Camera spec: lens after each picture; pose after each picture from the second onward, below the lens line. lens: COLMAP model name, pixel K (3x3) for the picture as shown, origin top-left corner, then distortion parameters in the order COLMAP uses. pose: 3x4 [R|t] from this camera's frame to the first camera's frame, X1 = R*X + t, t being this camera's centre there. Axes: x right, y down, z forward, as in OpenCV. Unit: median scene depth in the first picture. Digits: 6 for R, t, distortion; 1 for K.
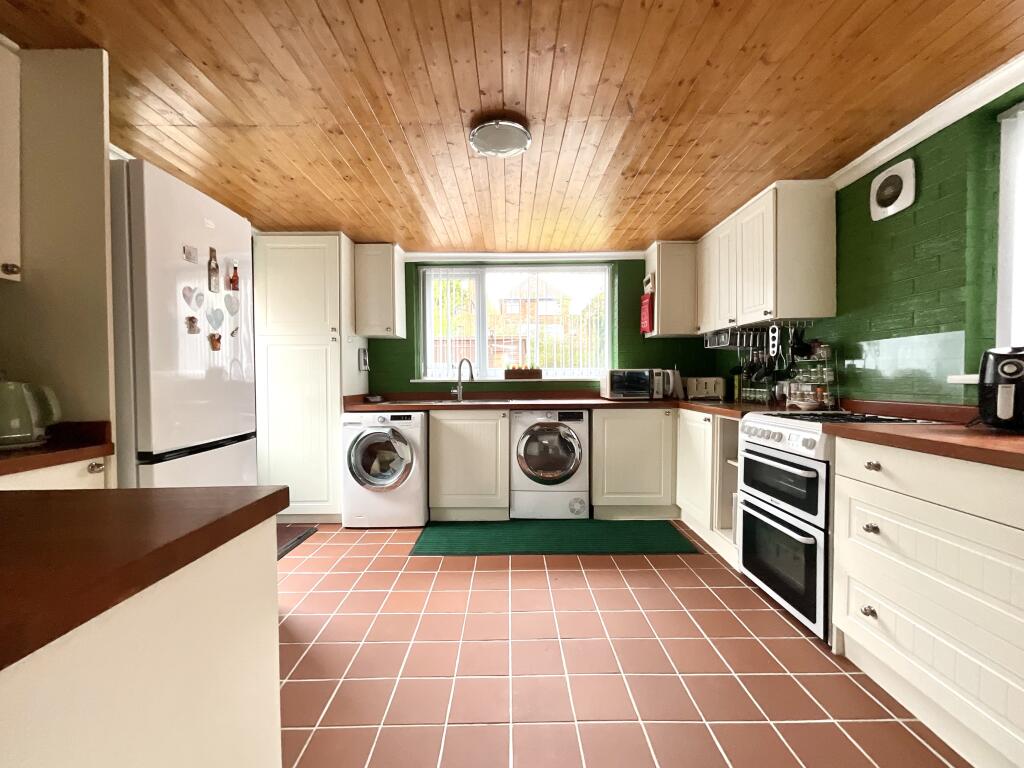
lens RADIAL K [[411.2, 0, 510.9], [0, 411.2, 386.3], [0, 0, 1]] dist [0.000187, 0.000588]
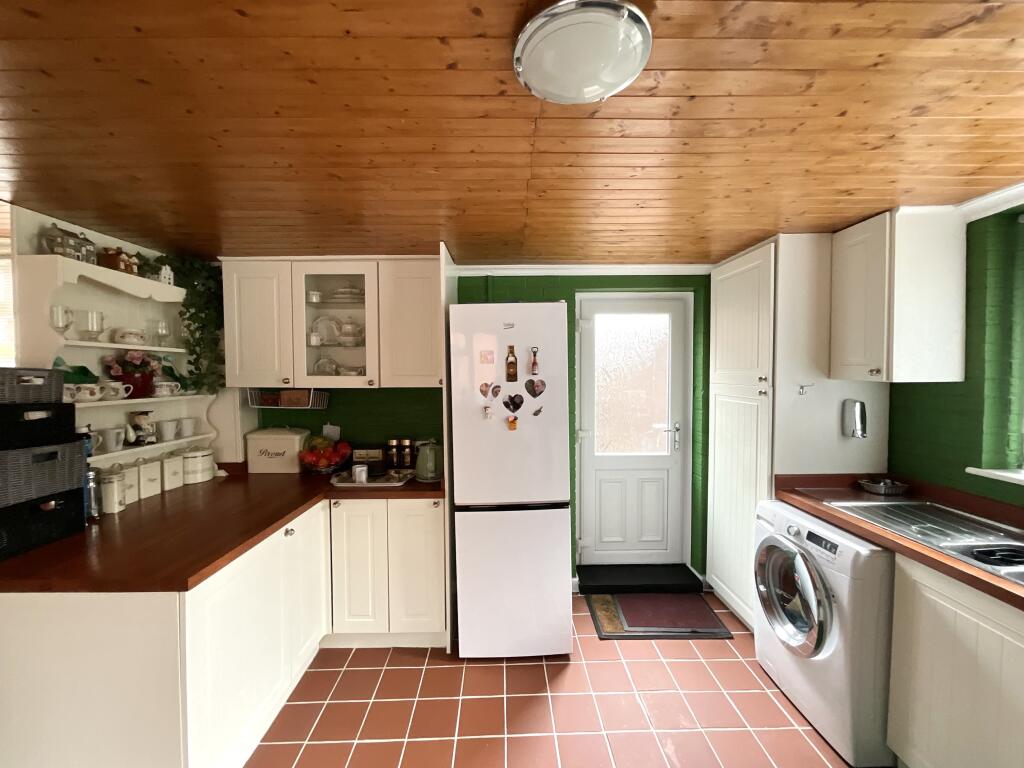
lens RADIAL K [[411.2, 0, 510.9], [0, 411.2, 386.3], [0, 0, 1]] dist [0.000187, 0.000588]
pose [[0.019532, 0.045776, -0.998761, 0.277518], [-0.011524, 0.998895, 0.045556, -0.157310], [0.999743, 0.010620, 0.020038, 0.565799]]
